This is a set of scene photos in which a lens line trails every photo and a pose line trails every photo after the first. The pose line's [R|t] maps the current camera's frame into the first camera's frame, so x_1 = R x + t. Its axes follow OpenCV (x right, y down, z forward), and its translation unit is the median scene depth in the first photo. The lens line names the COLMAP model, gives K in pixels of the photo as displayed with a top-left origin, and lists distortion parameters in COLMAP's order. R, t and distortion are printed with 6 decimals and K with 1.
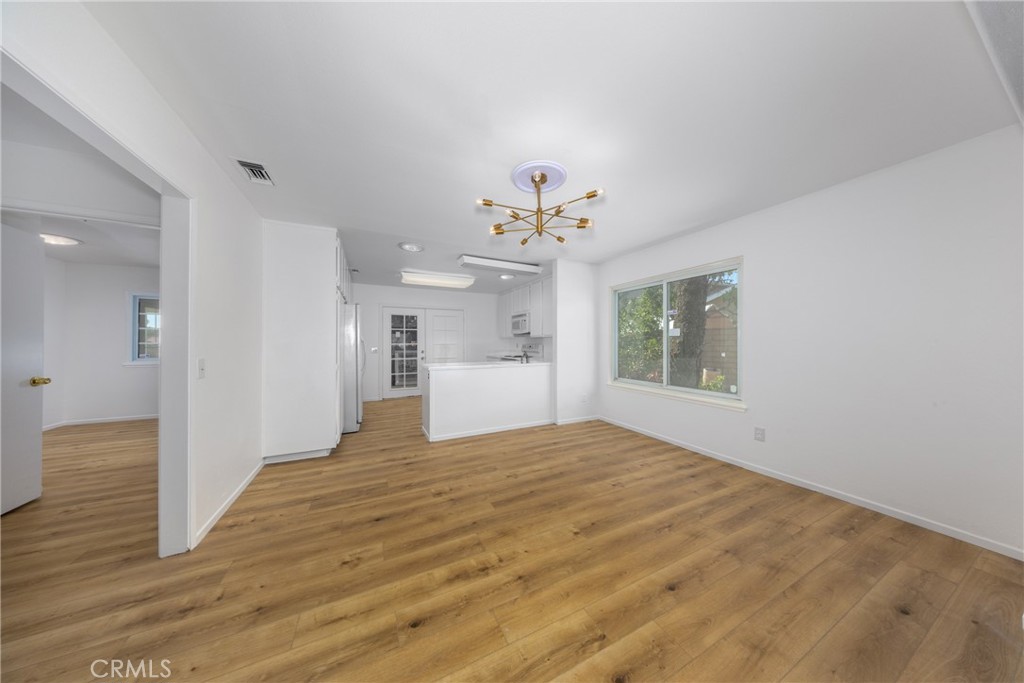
lens RADIAL K [[293.9, 0, 512.0], [0, 293.9, 341.5], [0, 0, 1]] dist [0.000473, 0.000030]
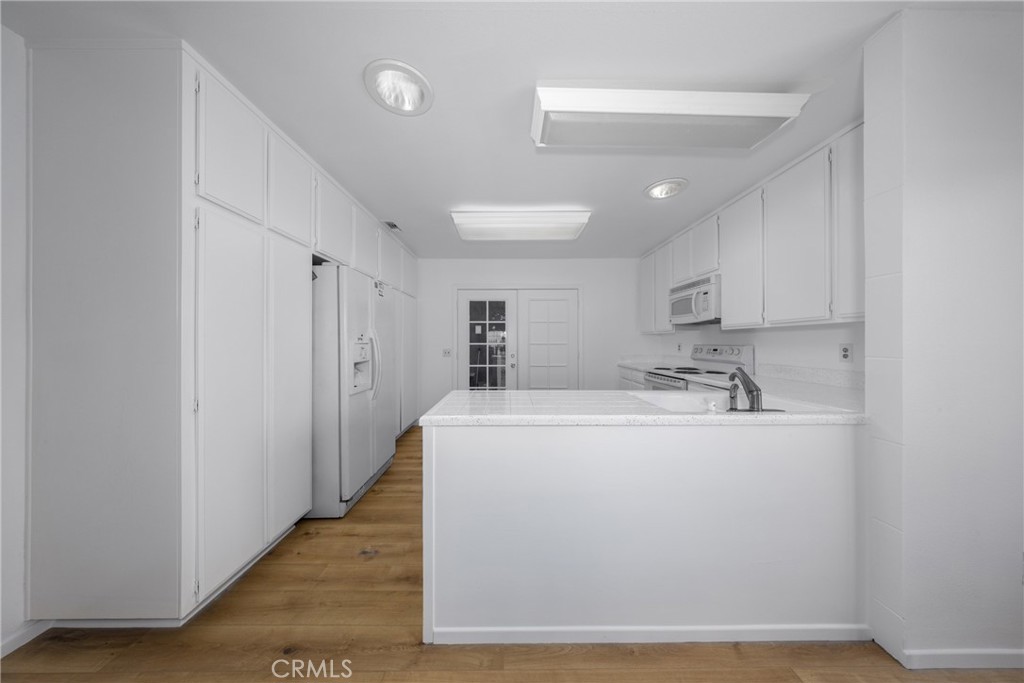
lens RADIAL K [[293.9, 0, 512.0], [0, 293.9, 341.5], [0, 0, 1]] dist [0.000473, 0.000030]
pose [[0.900146, -0.000852, -0.435588, -0.026468], [0.003241, 0.999984, 0.004741, 0.000451], [0.435577, -0.005679, 0.900134, 0.435906]]
